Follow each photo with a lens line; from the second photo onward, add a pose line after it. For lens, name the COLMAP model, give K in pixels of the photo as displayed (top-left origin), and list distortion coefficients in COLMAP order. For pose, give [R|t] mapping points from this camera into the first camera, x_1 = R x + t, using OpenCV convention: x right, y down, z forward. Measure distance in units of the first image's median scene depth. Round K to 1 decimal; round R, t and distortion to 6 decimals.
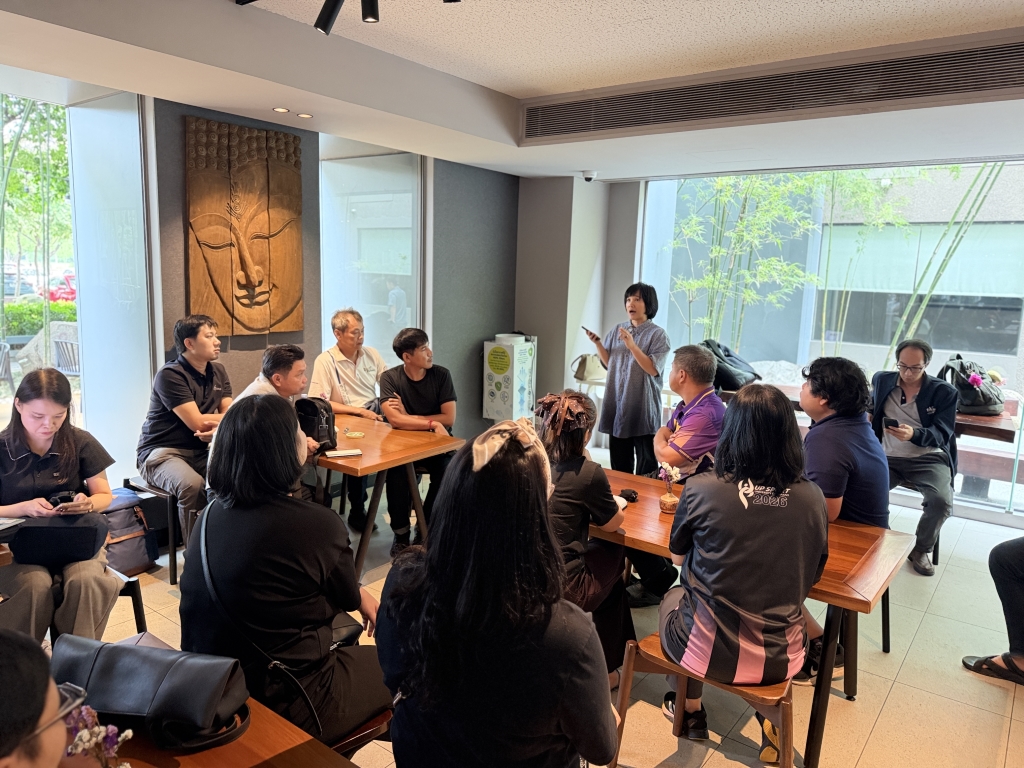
lens RADIAL K [[704.0, 0, 512.0], [0, 704.0, 384.0], [0, 0, 1]] dist [0.098218, -0.179040]
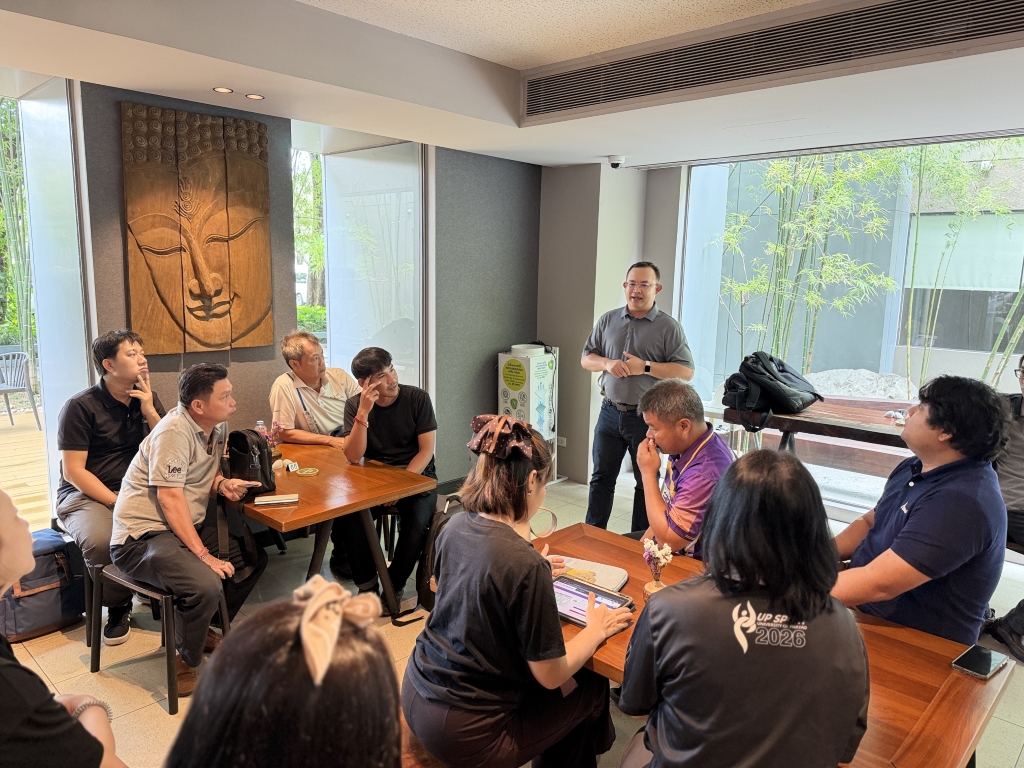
lens RADIAL K [[706.5, 0, 508.8], [0, 706.5, 386.7], [0, 0, 1]] dist [0.040675, -0.057590]
pose [[0.993882, 0.005031, -0.110334, 0.097215], [-0.004476, 0.999976, 0.005275, -0.031511], [0.110358, -0.004749, 0.993881, 0.168034]]
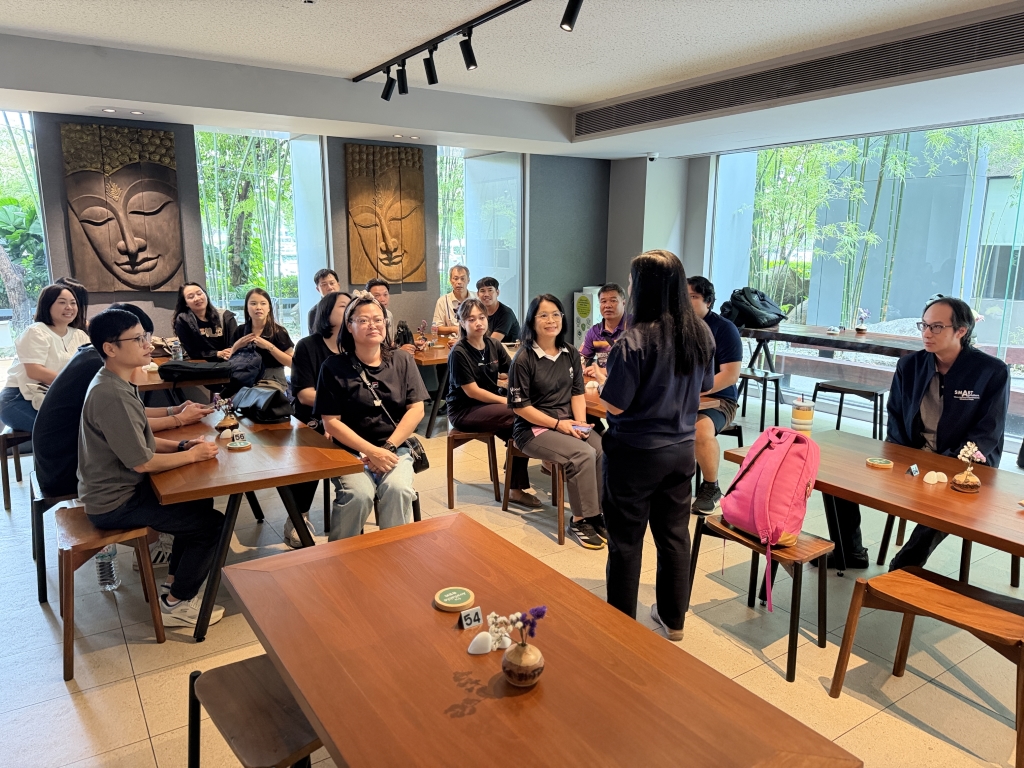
lens RADIAL K [[712.7, 0, 516.7], [0, 712.7, 383.7], [0, 0, 1]] dist [0.176674, -0.282824]
pose [[0.945311, 0.033814, -0.324412, 0.399473], [-0.021766, 0.998934, 0.040695, 0.076444], [0.325442, -0.031409, 0.945040, -0.382700]]
